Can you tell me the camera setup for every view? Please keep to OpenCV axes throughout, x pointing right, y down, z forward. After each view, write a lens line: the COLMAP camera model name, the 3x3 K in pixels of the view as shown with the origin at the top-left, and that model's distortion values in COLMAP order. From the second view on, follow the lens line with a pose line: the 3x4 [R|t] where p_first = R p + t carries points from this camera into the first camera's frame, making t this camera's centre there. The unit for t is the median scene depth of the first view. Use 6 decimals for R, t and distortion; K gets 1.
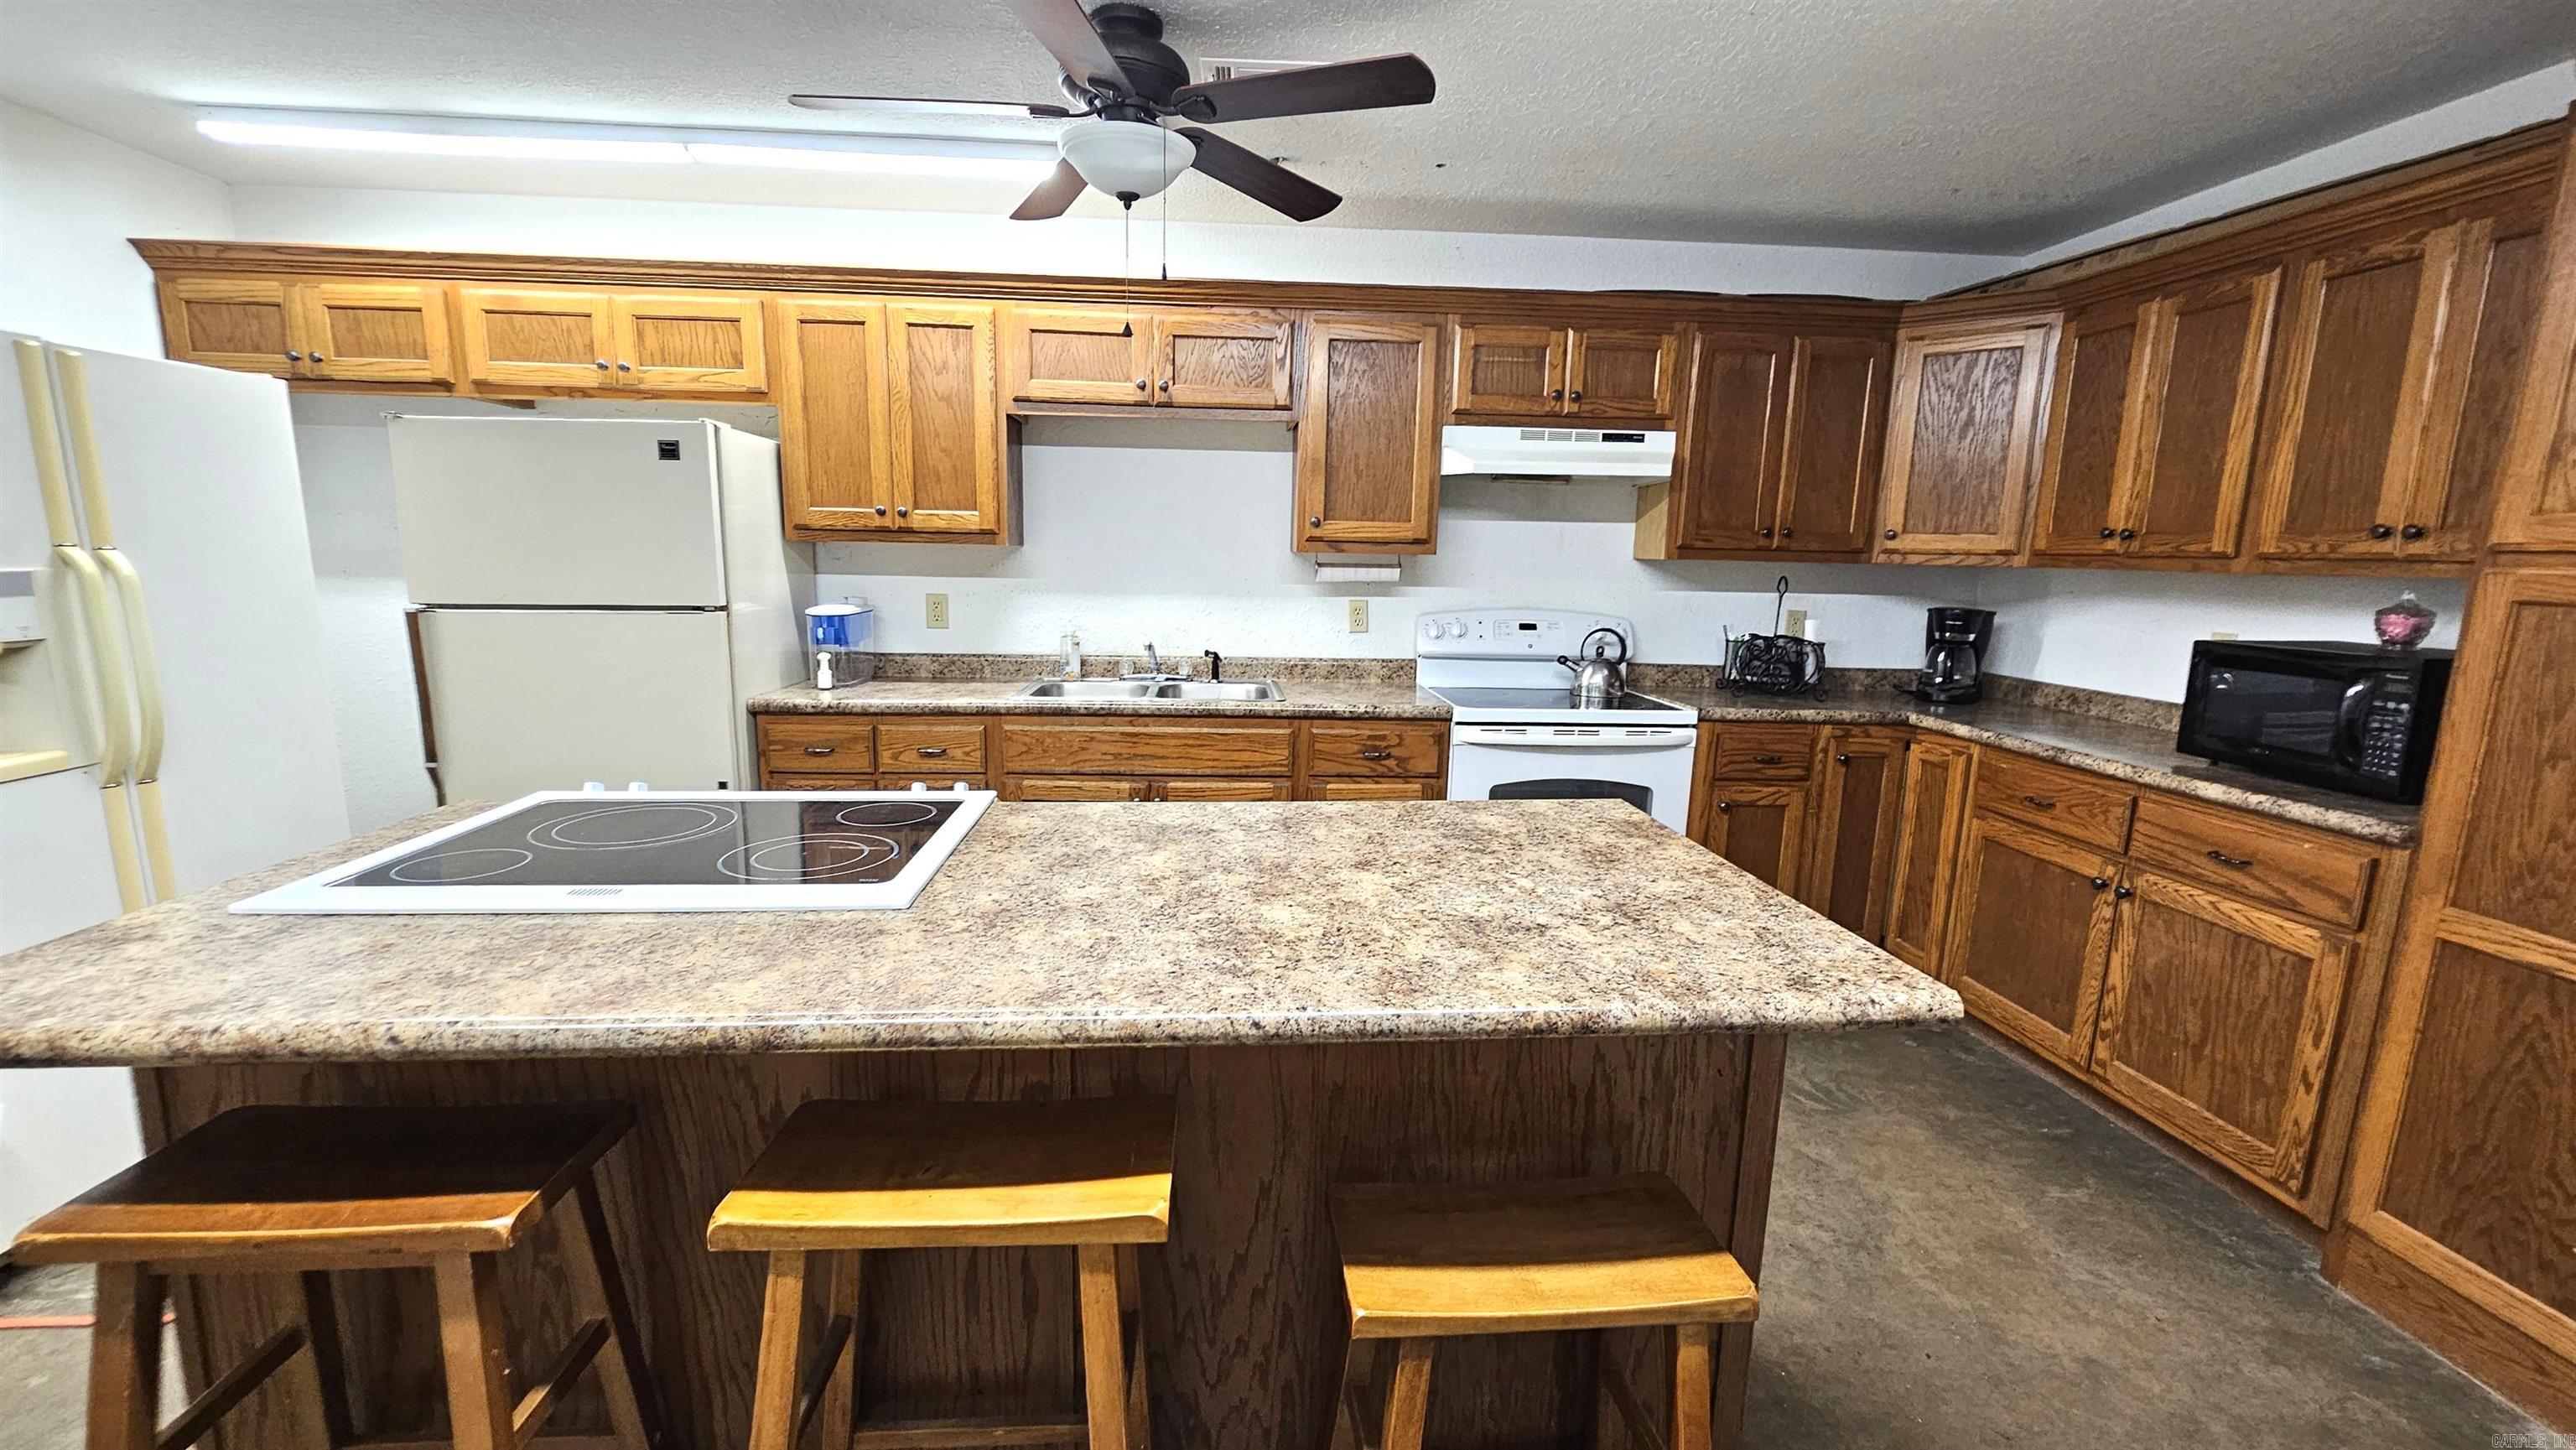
lens RADIAL K [[1060.4, 0, 1280.8], [0, 1060.4, 737.4], [0, 0, 1]] dist [-0.001332, 0.000151]
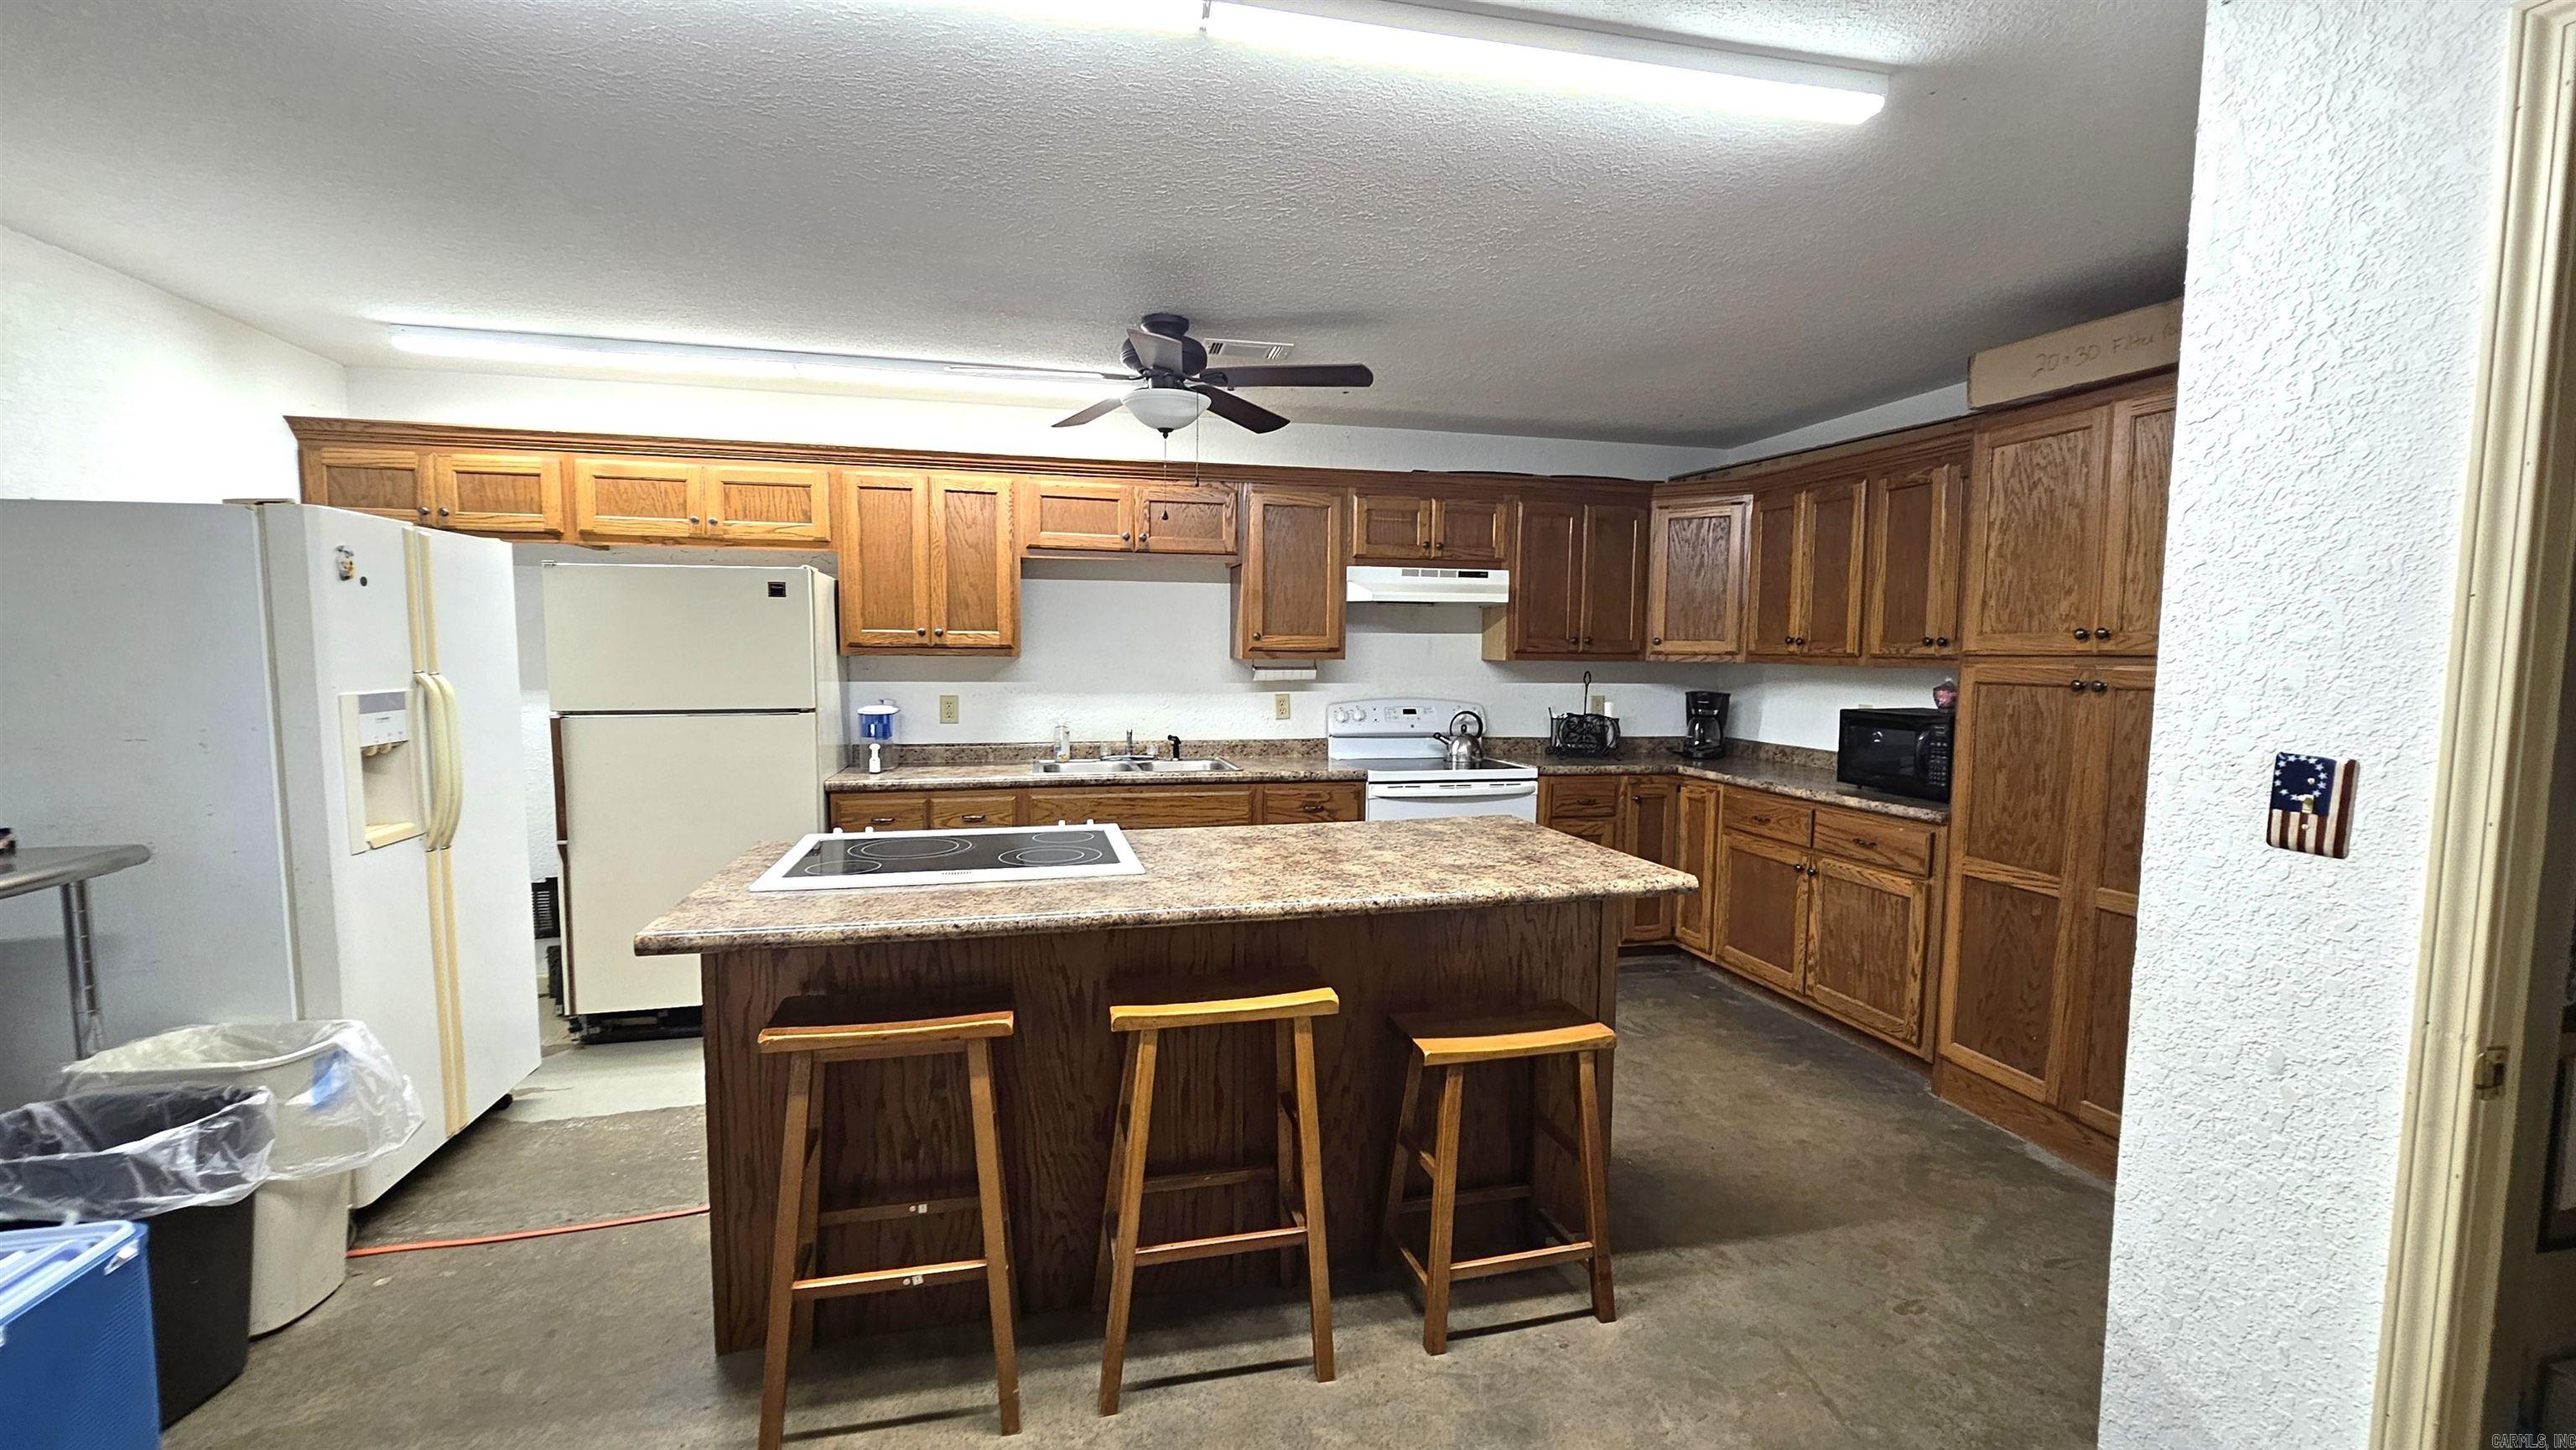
lens RADIAL K [[1036.4, 0, 1288.0], [0, 1036.4, 725.0], [0, 0, 1]] dist [0.001020, 0.000066]
pose [[0.985826, -0.023940, 0.166055, -0.153508], [0.040318, 0.994567, -0.095974, 0.035505], [-0.162855, 0.101309, 0.981435, -0.286521]]
